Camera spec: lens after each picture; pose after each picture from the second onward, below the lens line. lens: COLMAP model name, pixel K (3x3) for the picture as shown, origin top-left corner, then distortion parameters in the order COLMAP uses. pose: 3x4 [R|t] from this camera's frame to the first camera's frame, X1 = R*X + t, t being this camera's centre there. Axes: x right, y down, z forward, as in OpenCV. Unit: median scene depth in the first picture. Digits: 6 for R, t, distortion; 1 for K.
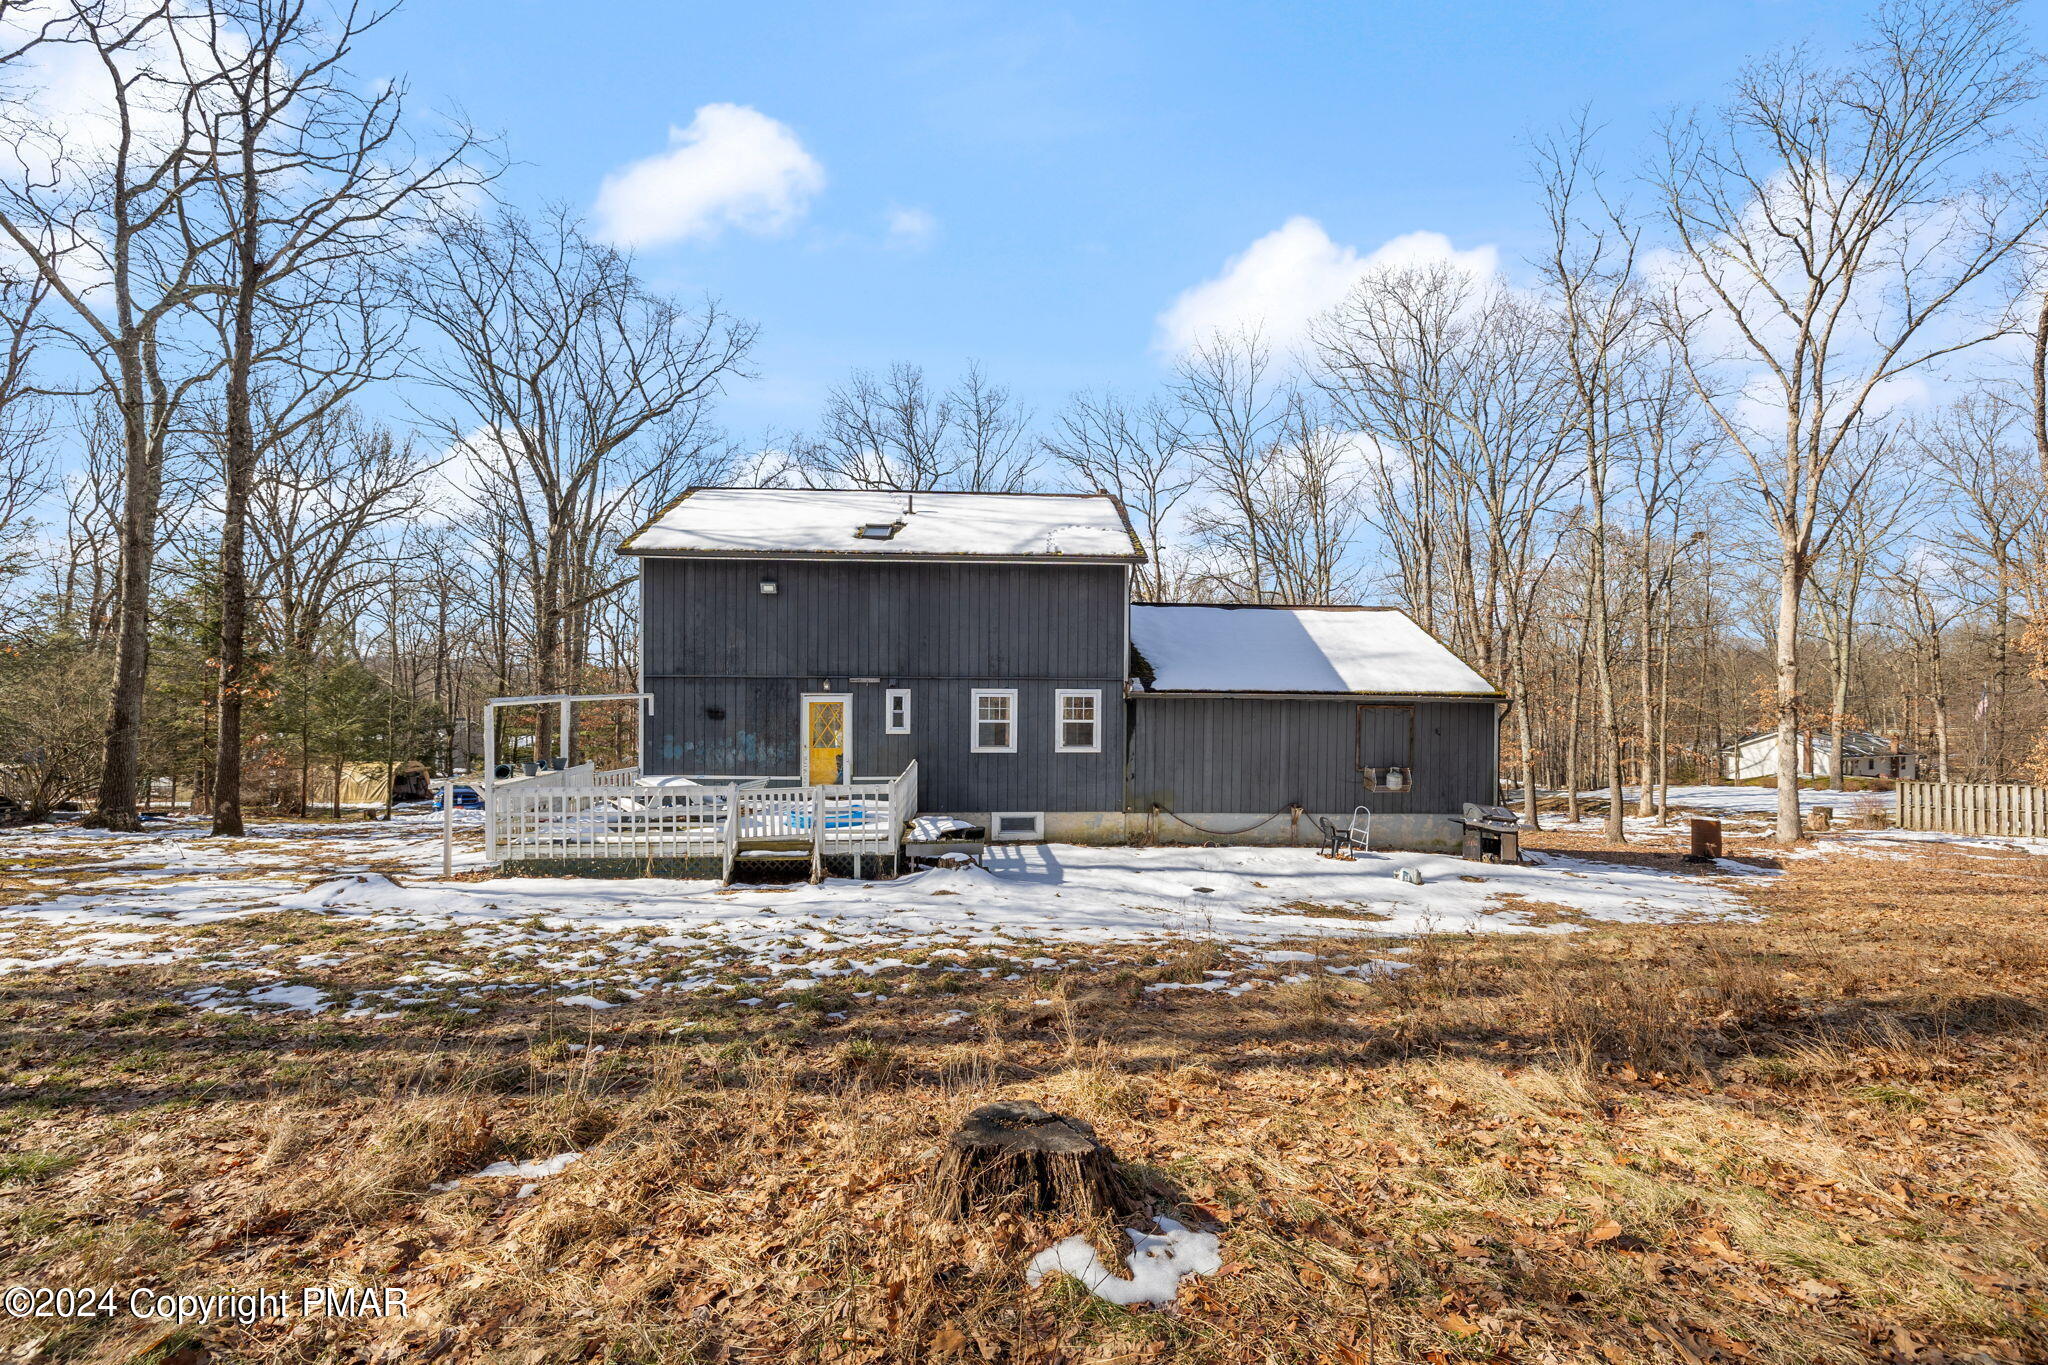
lens RADIAL K [[861.6, 0, 1037.6], [0, 861.6, 660.8], [0, 0, 1]] dist [-0.000006, -0.000024]
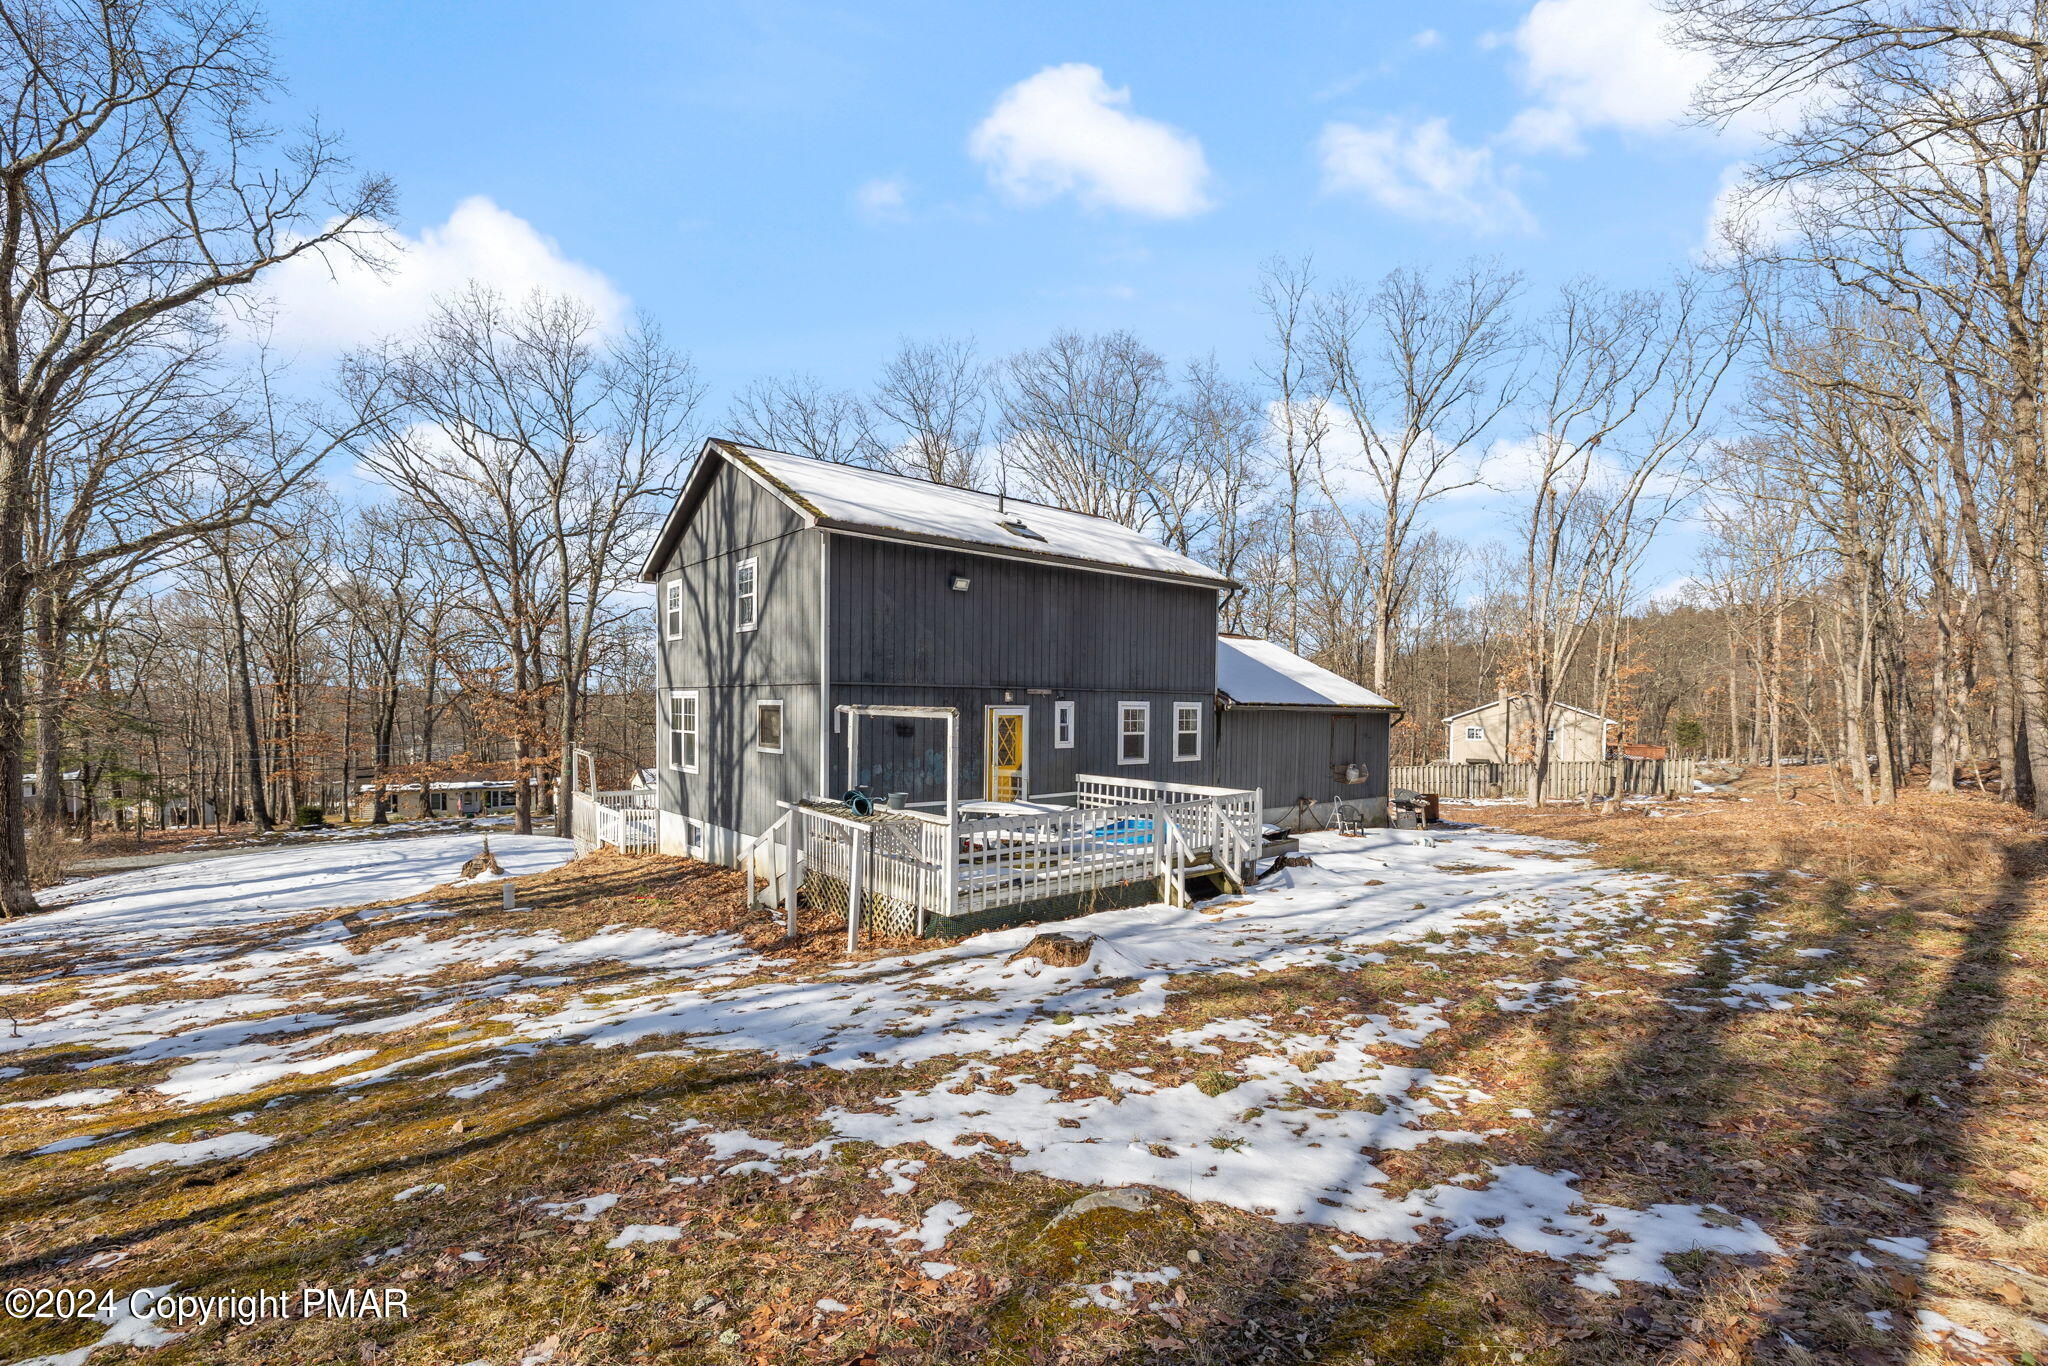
lens RADIAL K [[861.6, 0, 1037.6], [0, 861.6, 661.3], [0, 0, 1]] dist [-0.000006, -0.000024]
pose [[0.808658, 0.030467, 0.587489, -0.741077], [-0.009901, 0.999221, -0.038190, 0.025264], [-0.588195, 0.025066, 0.808331, 0.244741]]
